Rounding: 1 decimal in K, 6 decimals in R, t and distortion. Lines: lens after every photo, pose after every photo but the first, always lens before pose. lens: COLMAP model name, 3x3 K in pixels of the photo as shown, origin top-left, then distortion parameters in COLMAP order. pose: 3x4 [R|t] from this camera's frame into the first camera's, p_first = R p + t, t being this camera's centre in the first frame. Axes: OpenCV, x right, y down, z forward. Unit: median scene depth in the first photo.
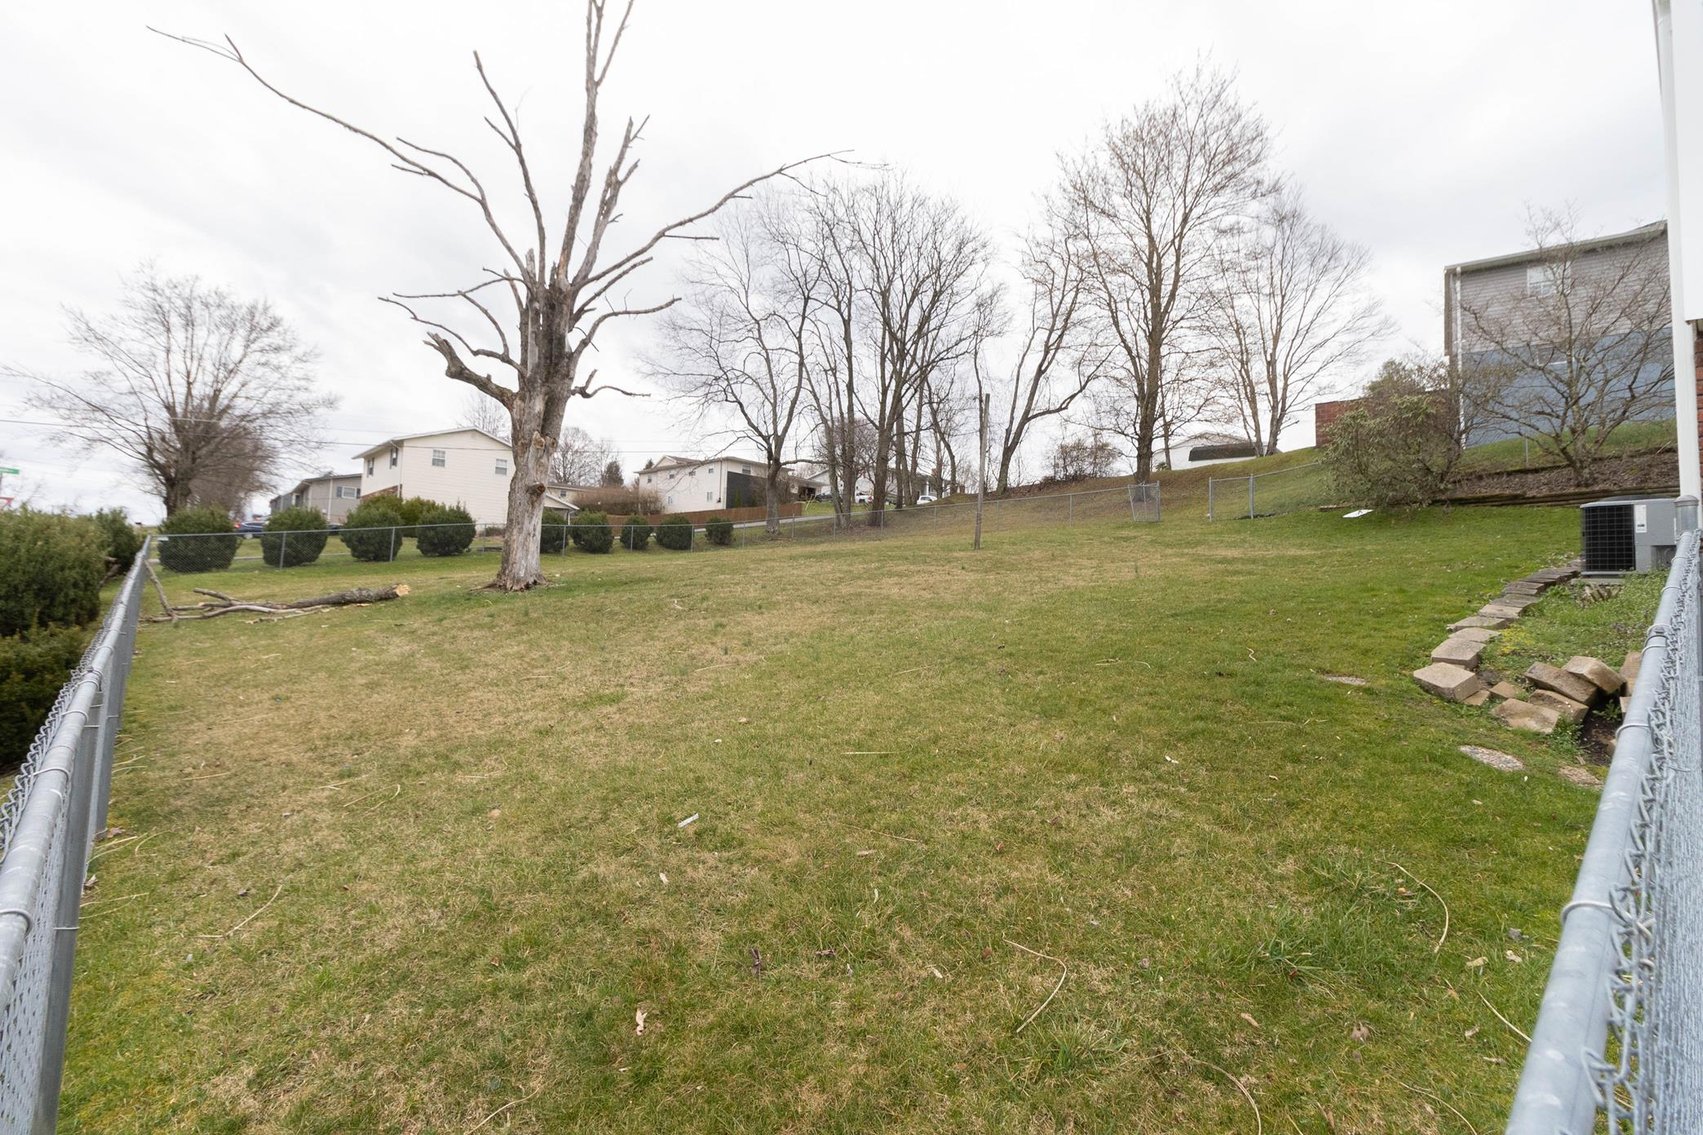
lens RADIAL K [[790.8, 0, 850.8], [0, 790.8, 544.4], [0, 0, 1]] dist [0.016259, 0.000077]
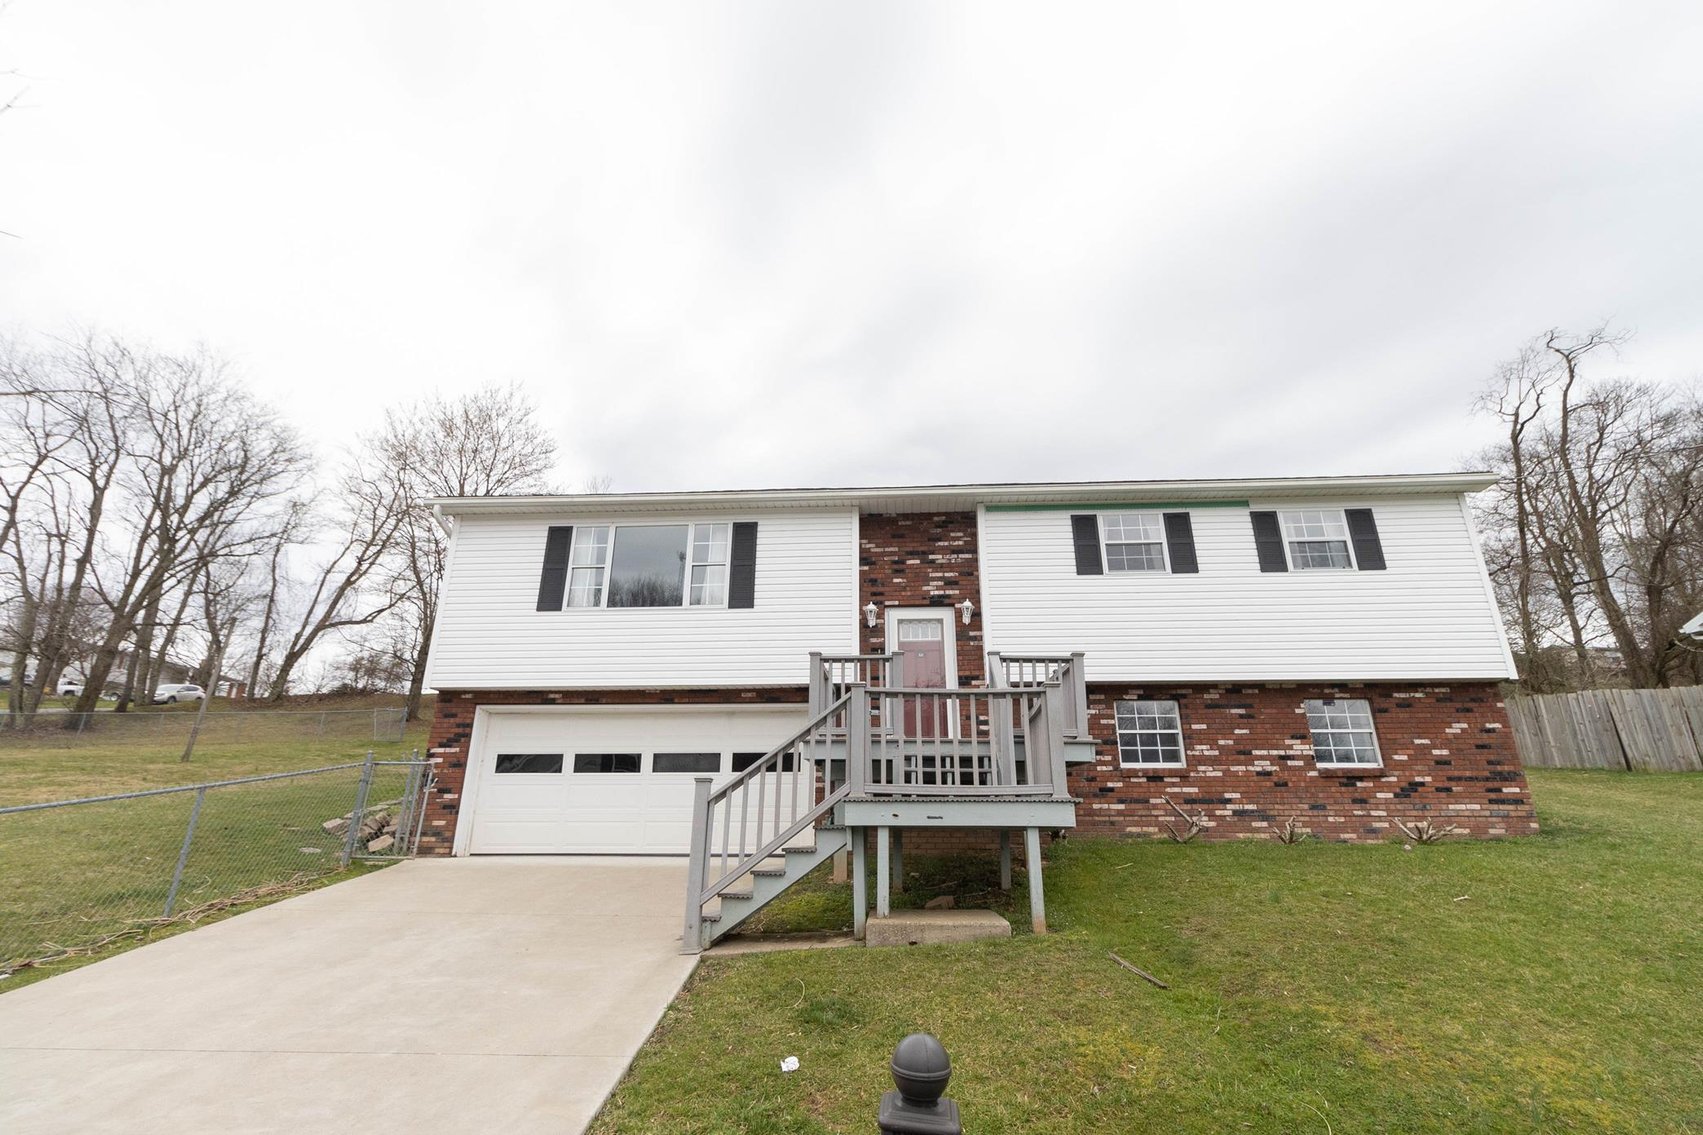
lens RADIAL K [[790.8, 0, 850.8], [0, 790.8, 544.4], [0, 0, 1]] dist [0.016259, 0.000077]
pose [[0.710253, 0.218276, 0.669250, 0.003459], [-0.032155, 0.959779, -0.278908, -0.000906], [-0.703211, 0.176575, 0.688705, -0.174192]]
